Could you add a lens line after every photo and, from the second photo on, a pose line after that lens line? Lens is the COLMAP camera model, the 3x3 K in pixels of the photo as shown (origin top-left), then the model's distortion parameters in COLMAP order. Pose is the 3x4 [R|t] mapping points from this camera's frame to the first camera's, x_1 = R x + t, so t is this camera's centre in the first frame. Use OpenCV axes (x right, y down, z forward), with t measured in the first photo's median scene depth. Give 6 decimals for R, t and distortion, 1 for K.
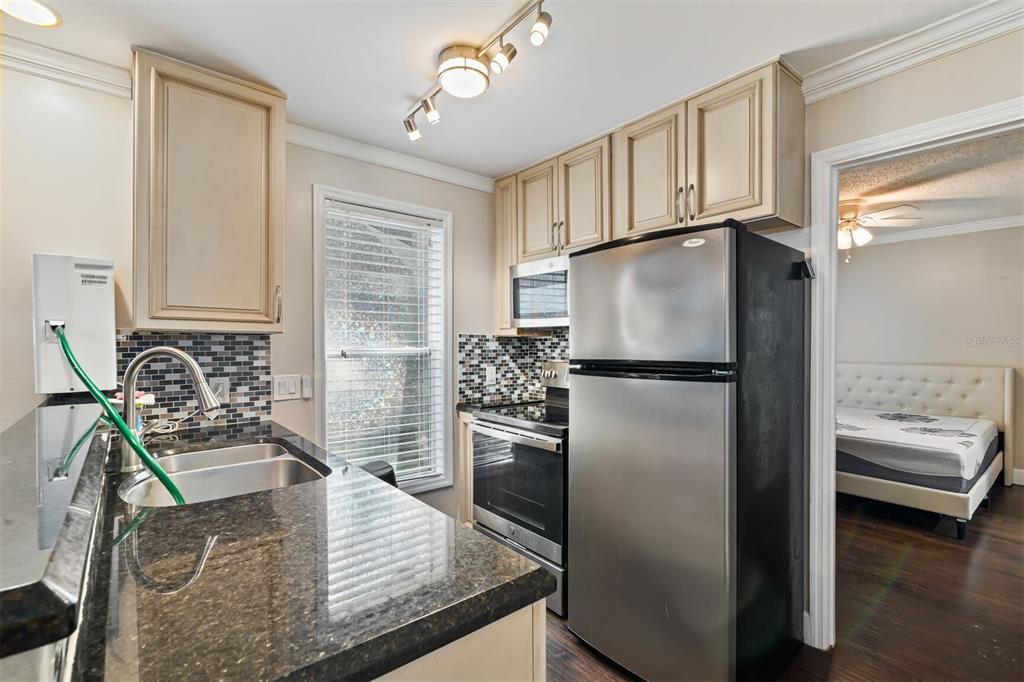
lens RADIAL K [[466.5, 0, 513.7], [0, 466.5, 344.0], [0, 0, 1]] dist [0.001652, 0.000579]
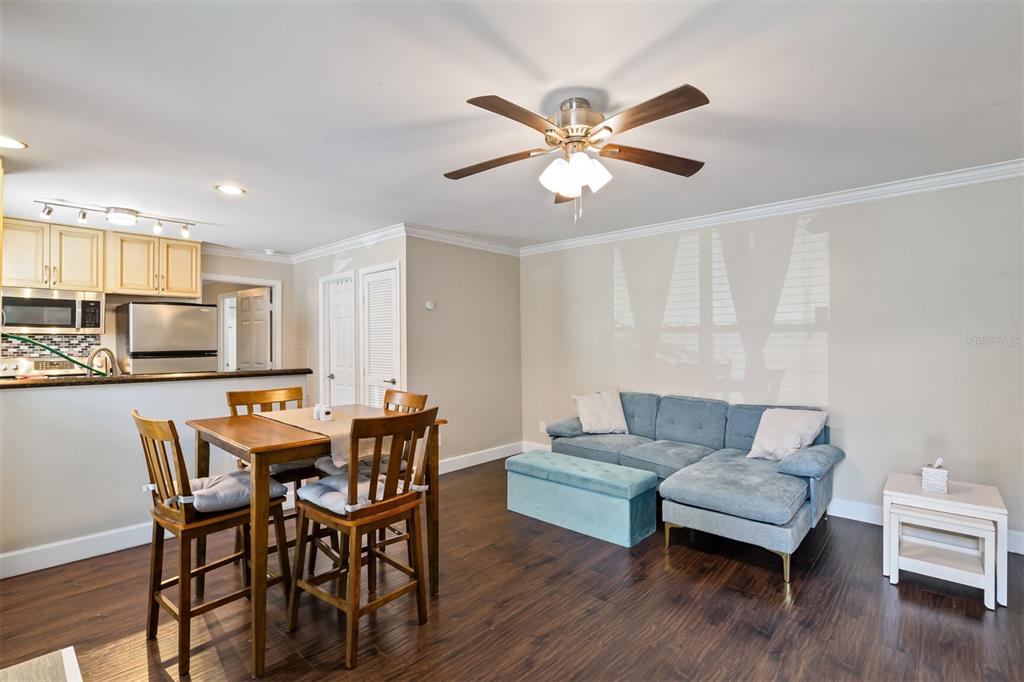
lens RADIAL K [[469.7, 0, 516.7], [0, 469.7, 338.7], [0, 0, 1]] dist [0.000655, -0.000141]
pose [[-0.146163, 0.002212, 0.989258, -1.371774], [0.007033, 0.999975, -0.001197, -0.005732], [-0.989236, 0.006782, -0.146175, -0.250816]]
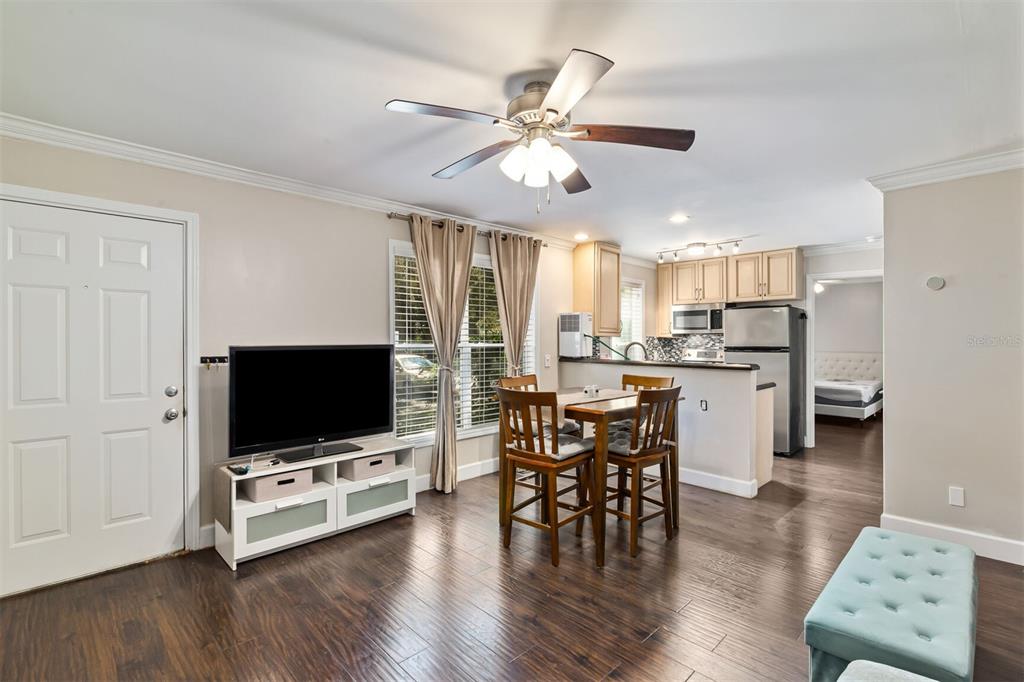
lens RADIAL K [[469.7, 0, 516.7], [0, 469.7, 338.7], [0, 0, 1]] dist [0.000655, -0.000141]
pose [[0.996111, 0.000825, 0.088099, -0.832619], [-0.000240, 0.999978, -0.006645, 0.004621], [-0.088103, 0.006598, 0.996090, -1.031033]]
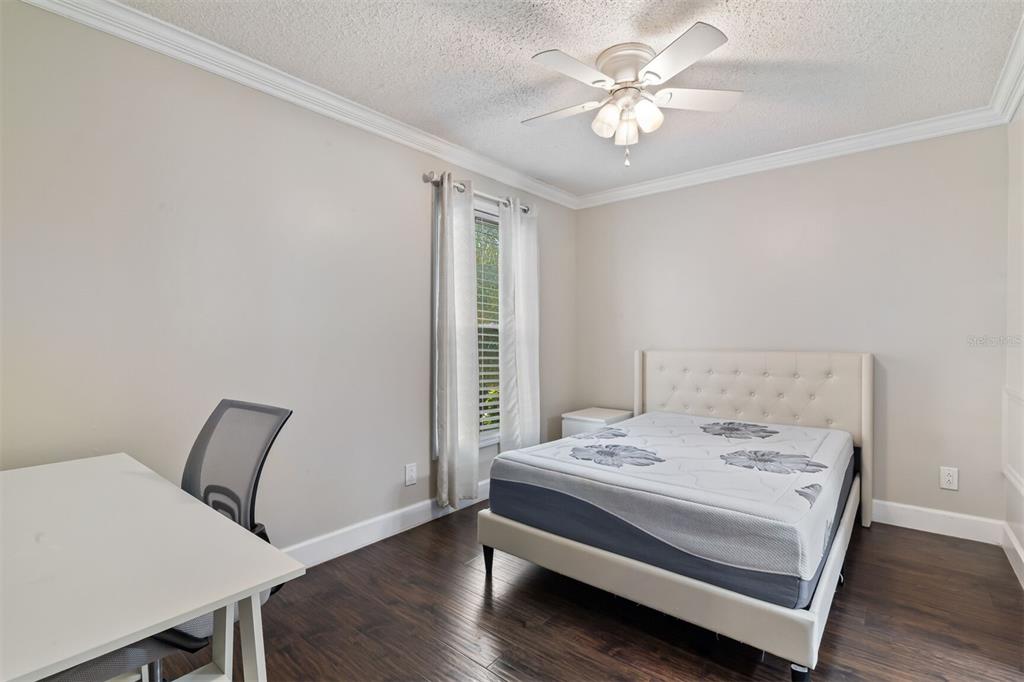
lens RADIAL K [[469.7, 0, 516.7], [0, 469.7, 338.7], [0, 0, 1]] dist [0.000655, -0.000141]
pose [[0.981126, -0.003142, 0.193345, 0.543791], [0.003050, 0.999995, 0.000772, 0.034574], [-0.193346, -0.000168, 0.981131, 0.545870]]
